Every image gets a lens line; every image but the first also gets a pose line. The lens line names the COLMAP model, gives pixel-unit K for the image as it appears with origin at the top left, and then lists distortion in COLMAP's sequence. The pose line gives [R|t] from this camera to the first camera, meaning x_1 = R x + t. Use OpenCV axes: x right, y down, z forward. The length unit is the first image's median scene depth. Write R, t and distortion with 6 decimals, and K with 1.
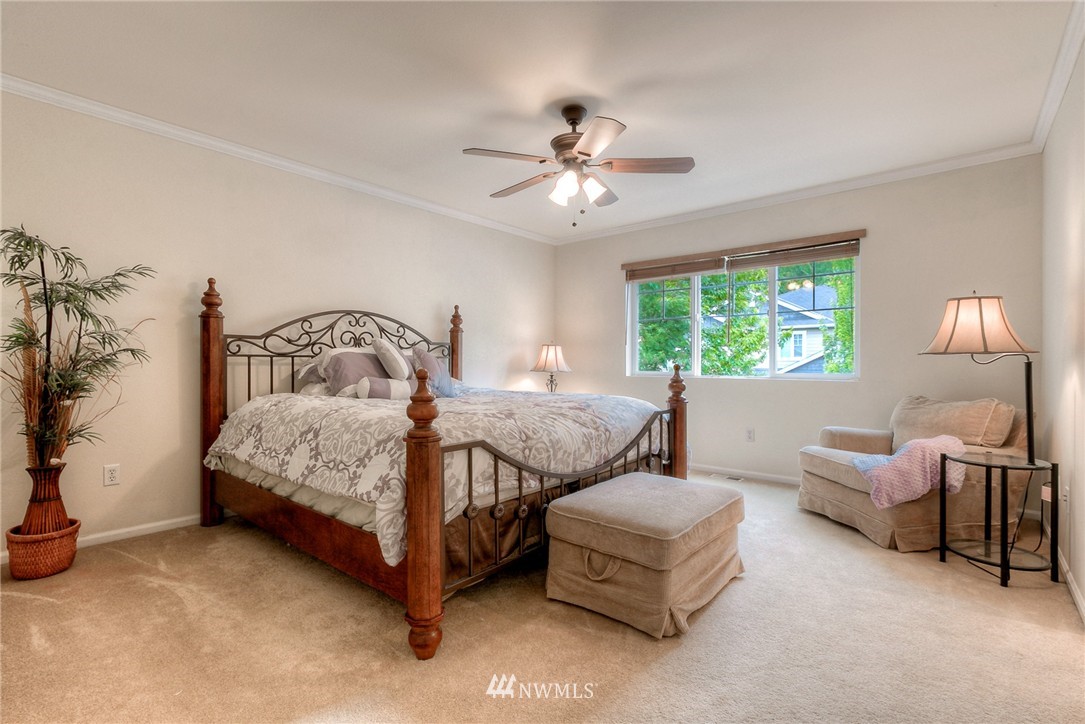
lens RADIAL K [[503.5, 0, 541.9], [0, 503.5, 363.4], [0, 0, 1]] dist [0.001777, 0.000828]
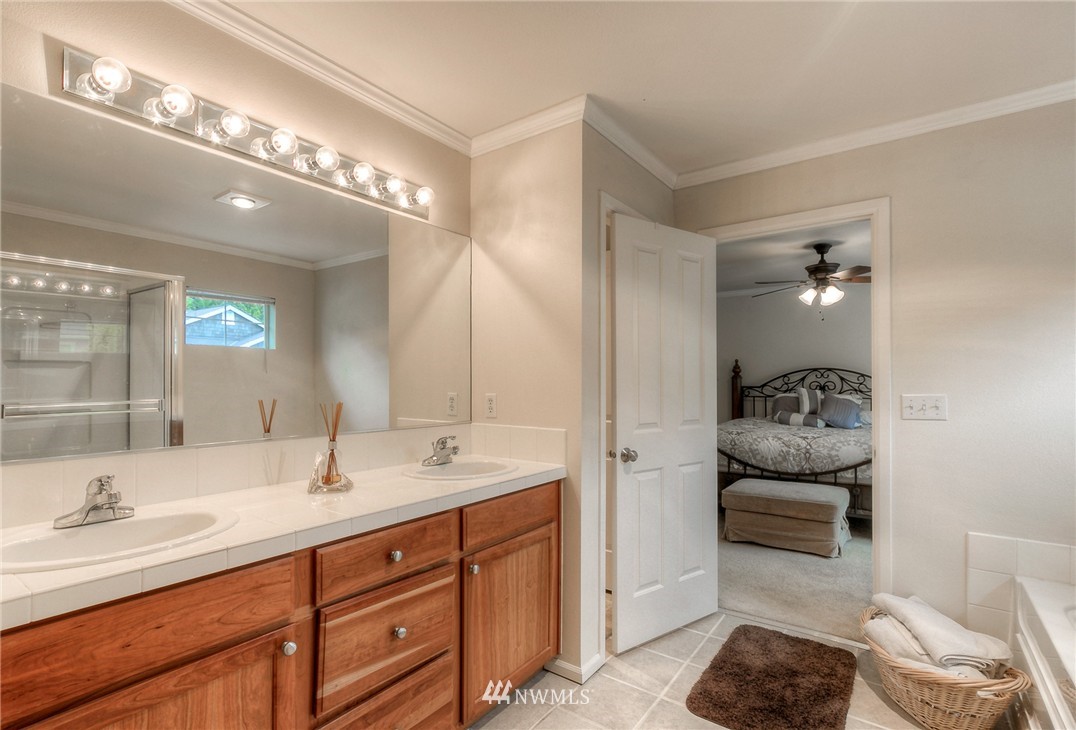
lens RADIAL K [[516.6, 0, 538.2], [0, 516.6, 372.3], [0, 0, 1]] dist [-0.000416, -0.000019]
pose [[0.079555, -0.018149, -0.996665, 1.299112], [-0.001976, 0.999829, -0.018365, -0.068449], [0.996829, 0.003430, 0.079505, 0.011533]]
